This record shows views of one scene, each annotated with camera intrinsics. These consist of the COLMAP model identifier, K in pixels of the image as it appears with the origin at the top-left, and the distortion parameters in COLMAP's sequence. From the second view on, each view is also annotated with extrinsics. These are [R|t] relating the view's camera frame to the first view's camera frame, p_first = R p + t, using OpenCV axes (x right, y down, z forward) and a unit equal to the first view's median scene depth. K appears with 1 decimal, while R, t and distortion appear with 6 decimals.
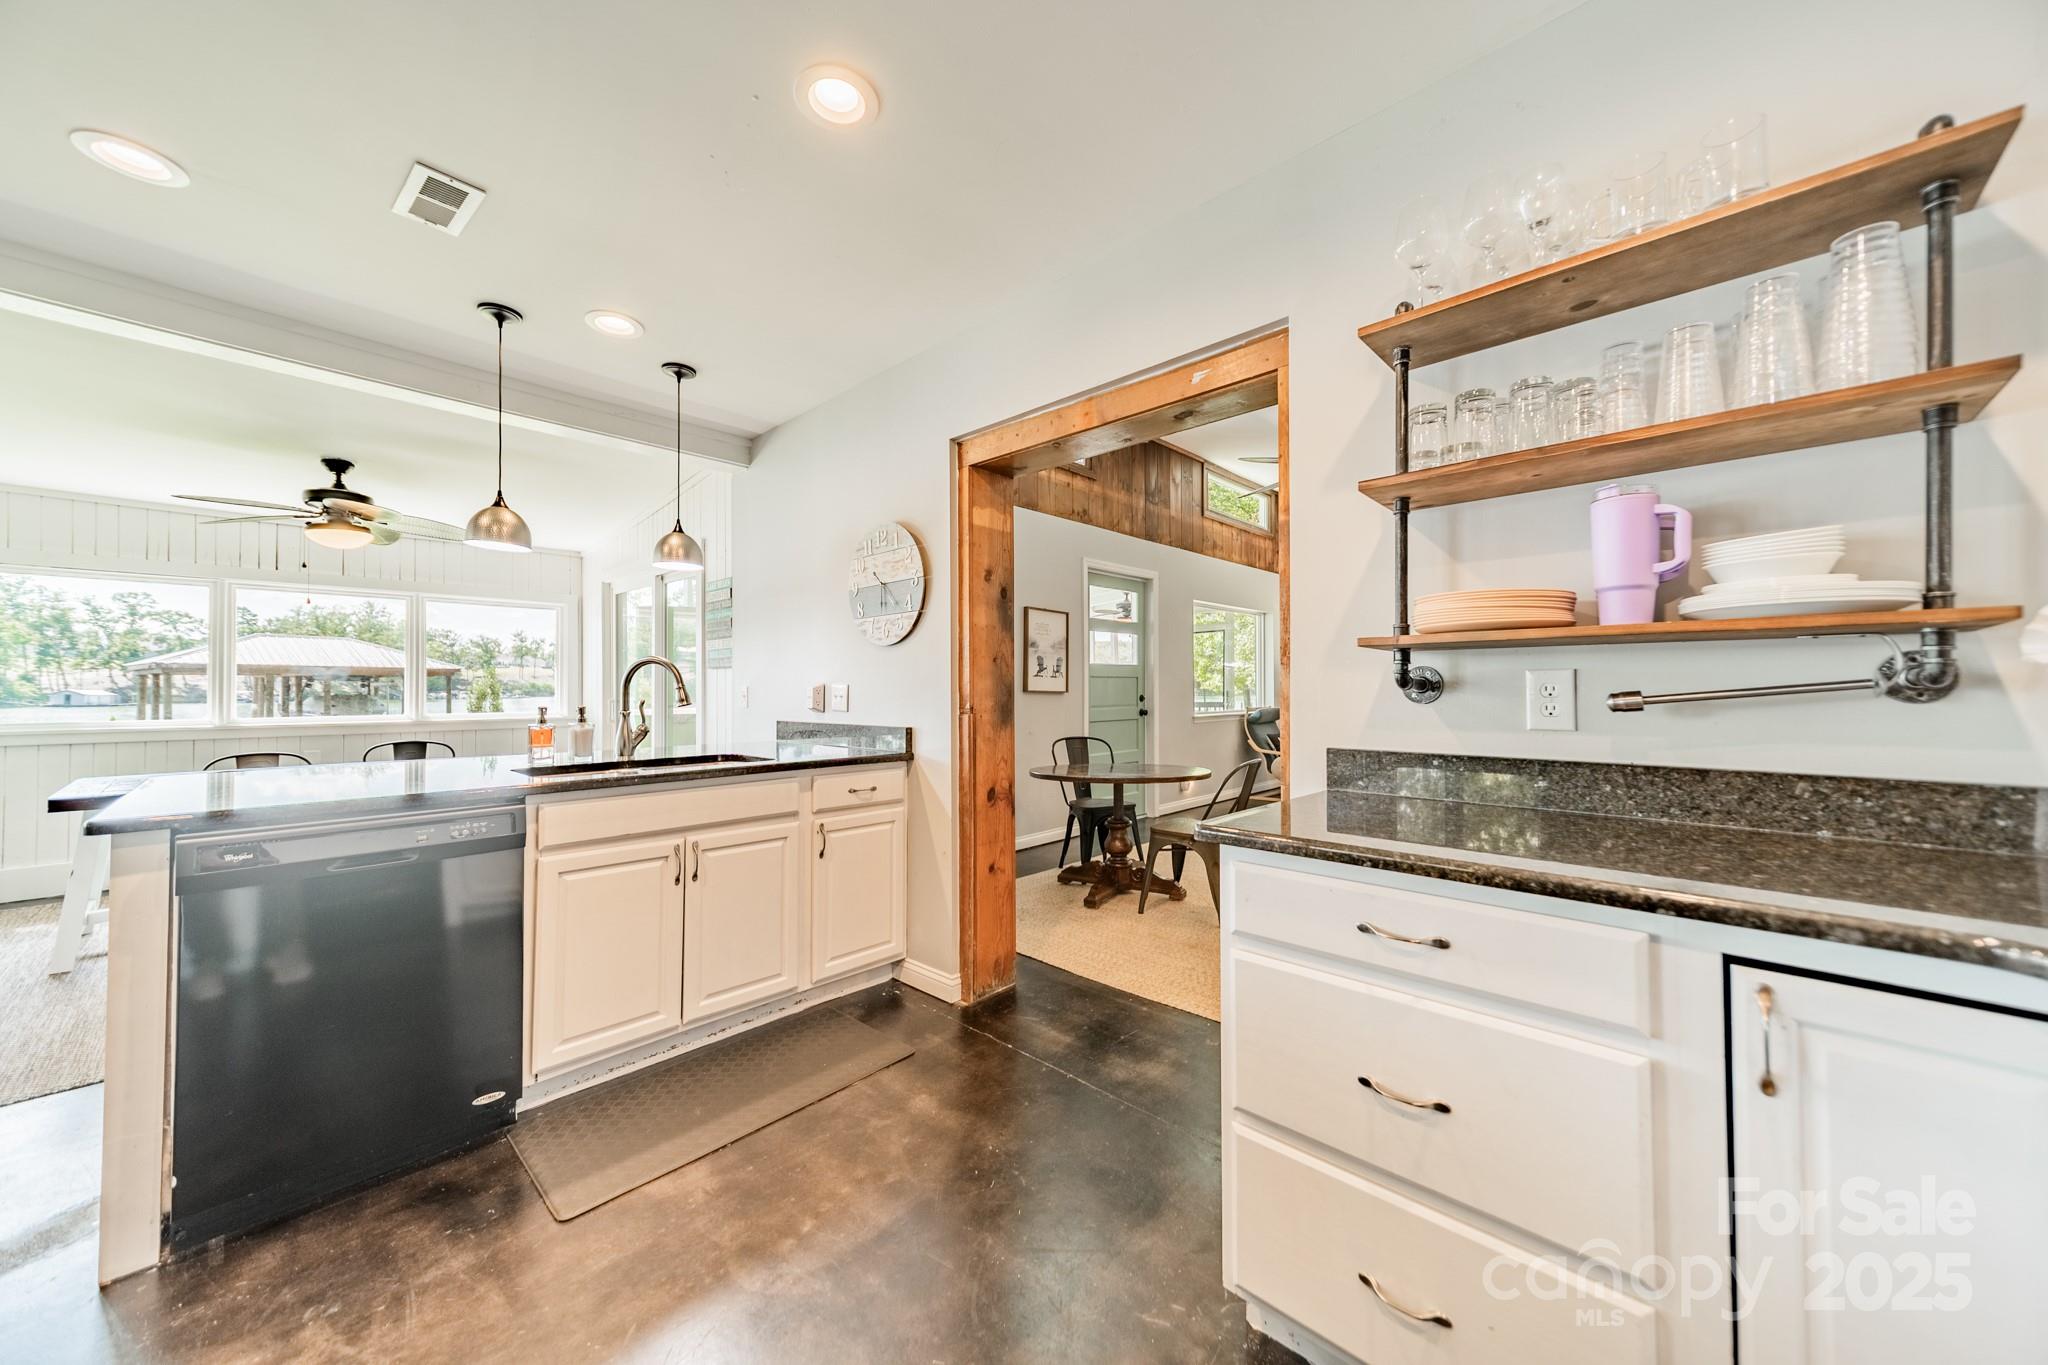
lens RADIAL K [[721.2, 0, 1028.5], [0, 721.2, 670.9], [0, 0, 1]] dist [0.007852, -0.000045]
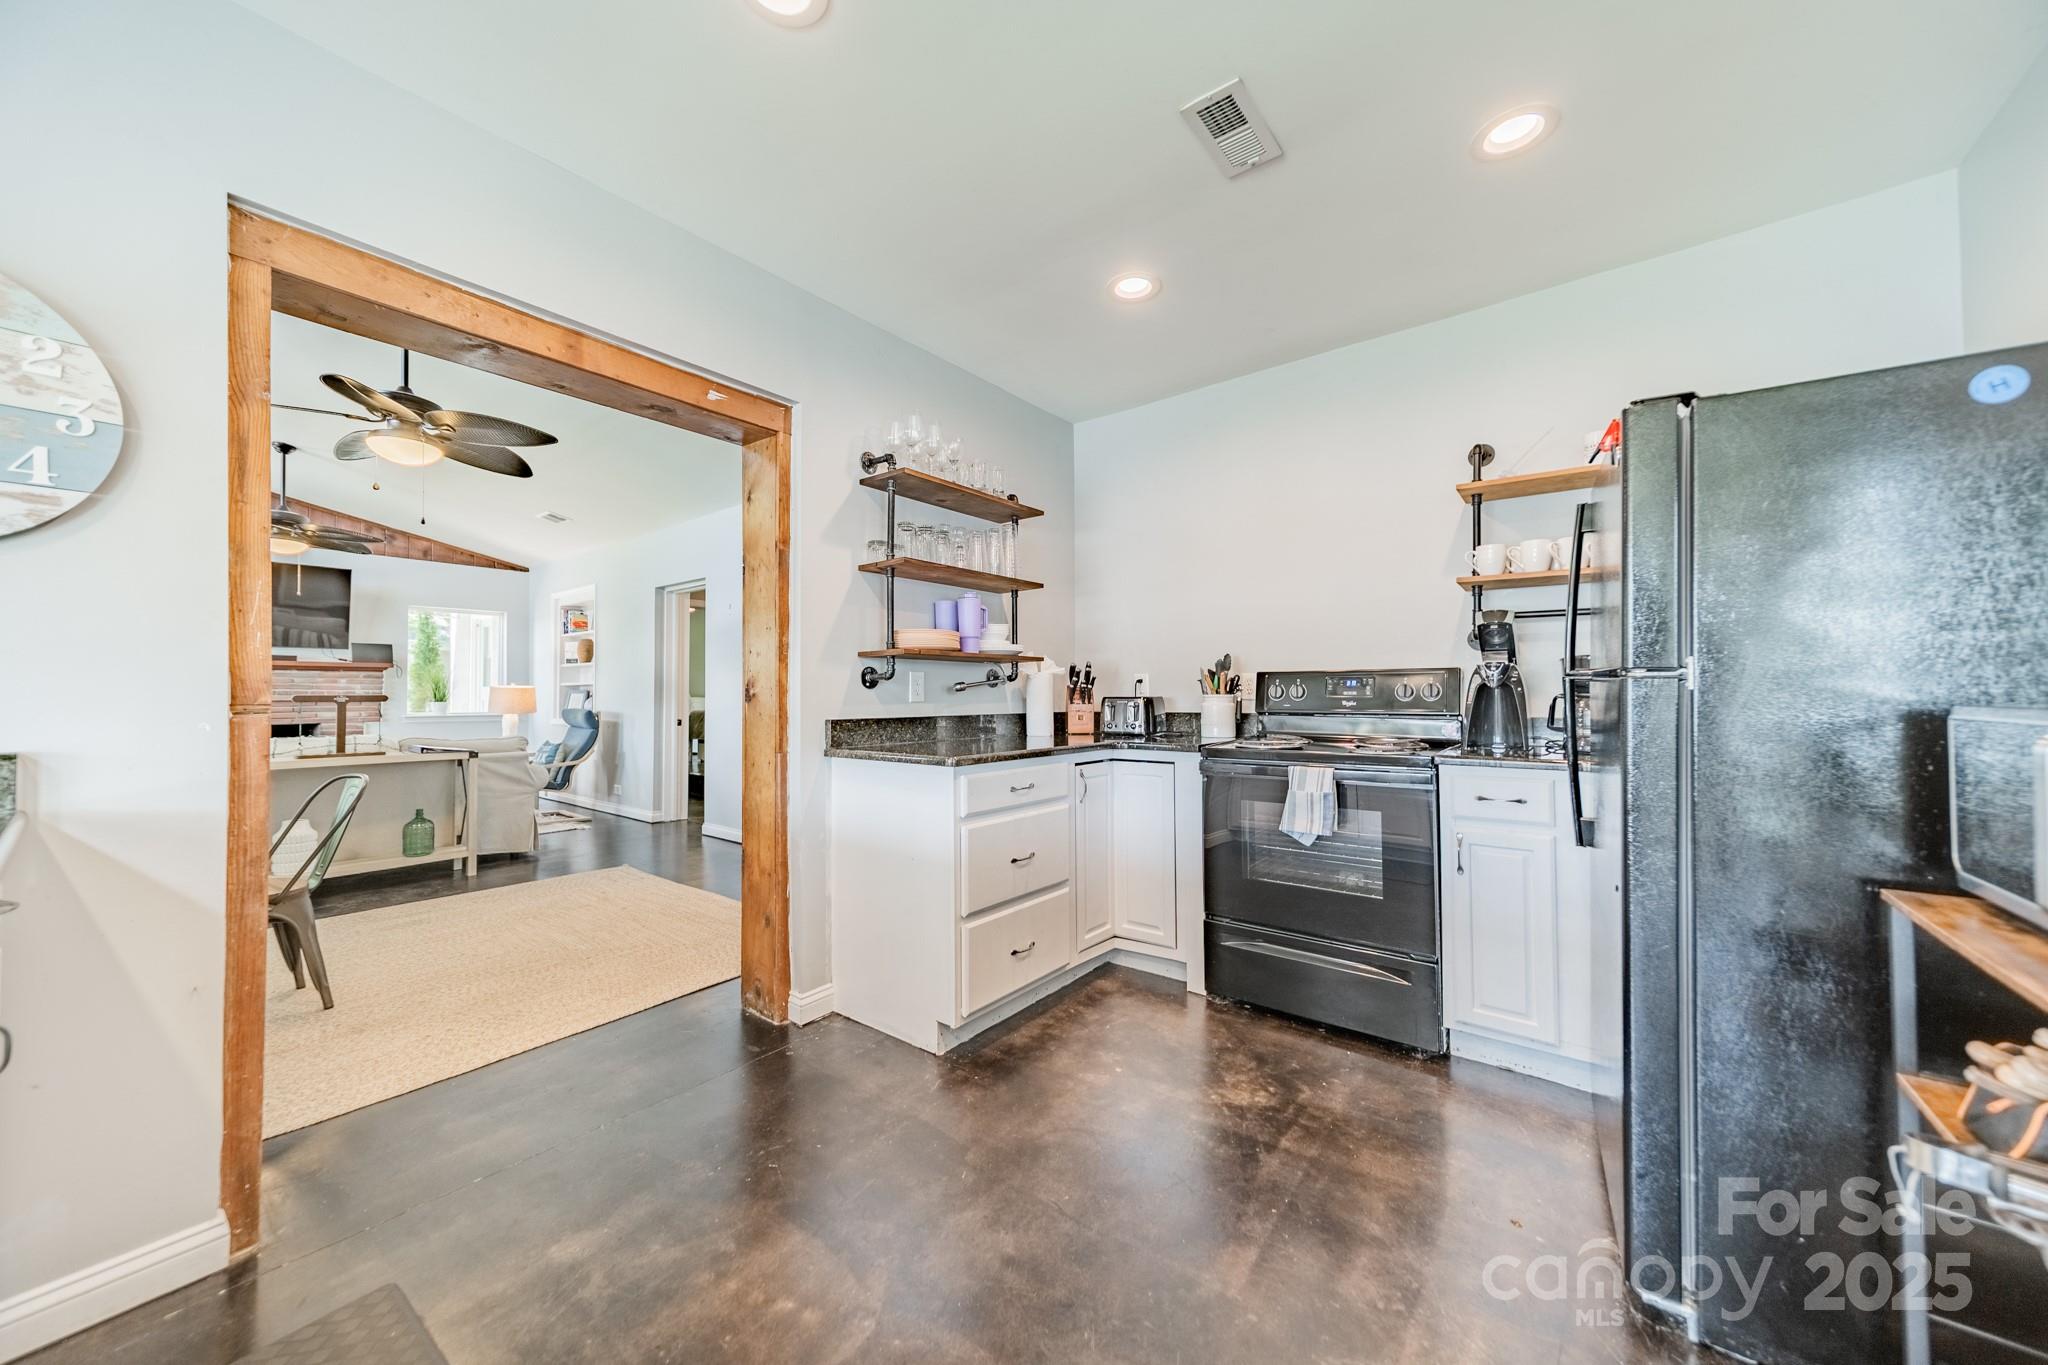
lens RADIAL K [[723.8, 0, 1029.1], [0, 723.8, 679.3], [0, 0, 1]] dist [0.008641, 0.000359]
pose [[-0.093582, 0.024862, 0.995301, -0.666891], [-0.017085, 0.999501, -0.026573, 0.034175], [-0.995465, -0.019491, -0.093110, 0.455969]]
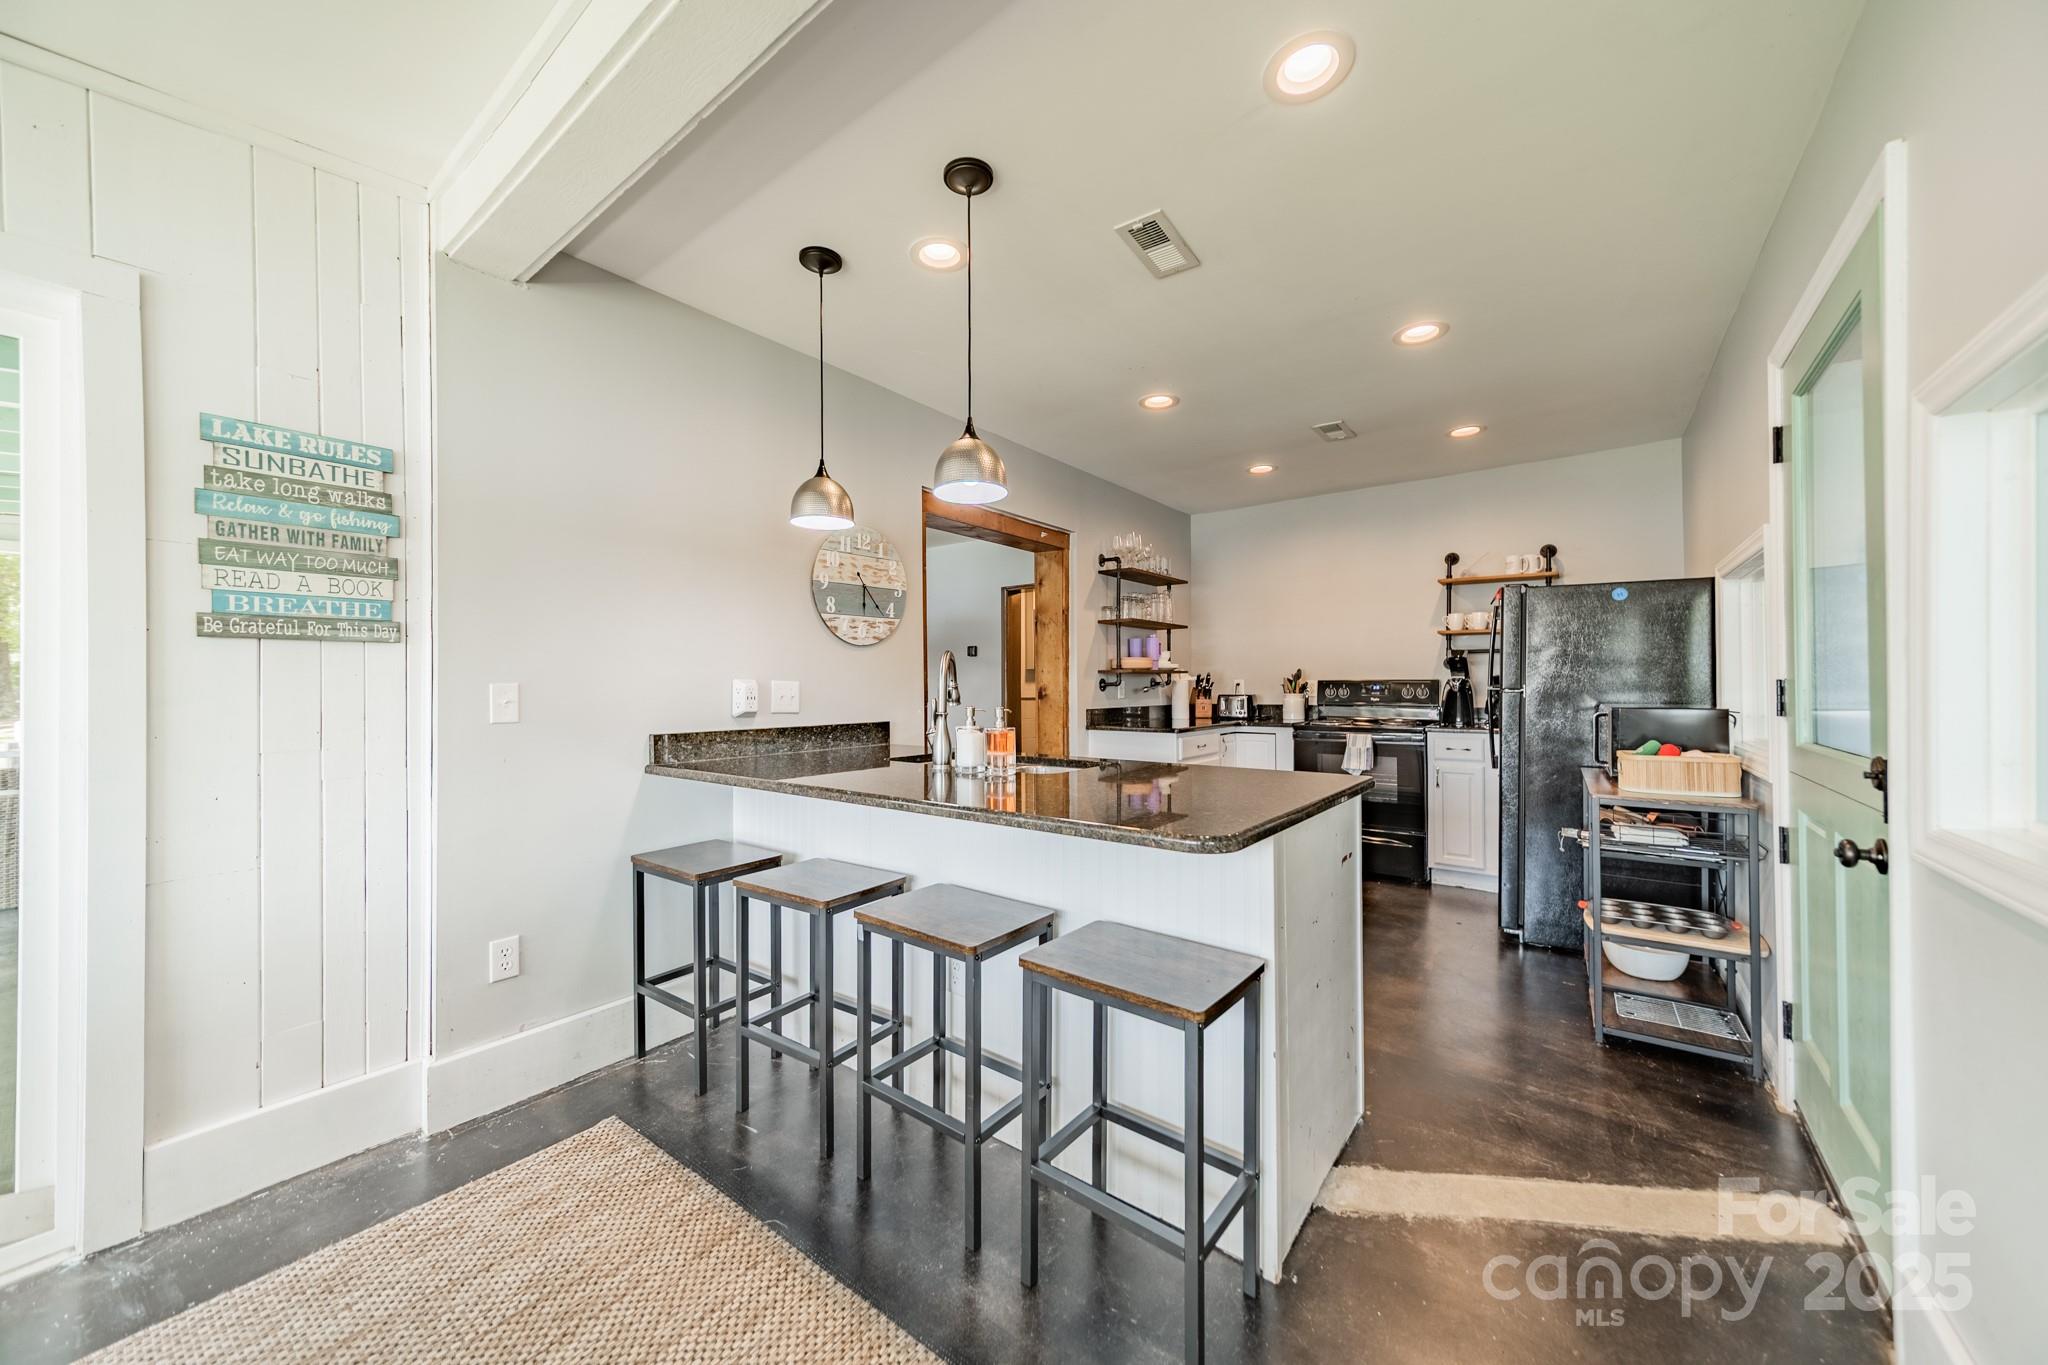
lens RADIAL K [[713.6, 0, 1032.8], [0, 713.6, 681.0], [0, 0, 1]] dist [0.002370, 0.000002]
pose [[-0.110240, 0.008483, 0.993869, -1.310423], [-0.016970, 0.999802, -0.010416, 0.020859], [-0.993760, -0.018014, -0.110075, 0.920748]]
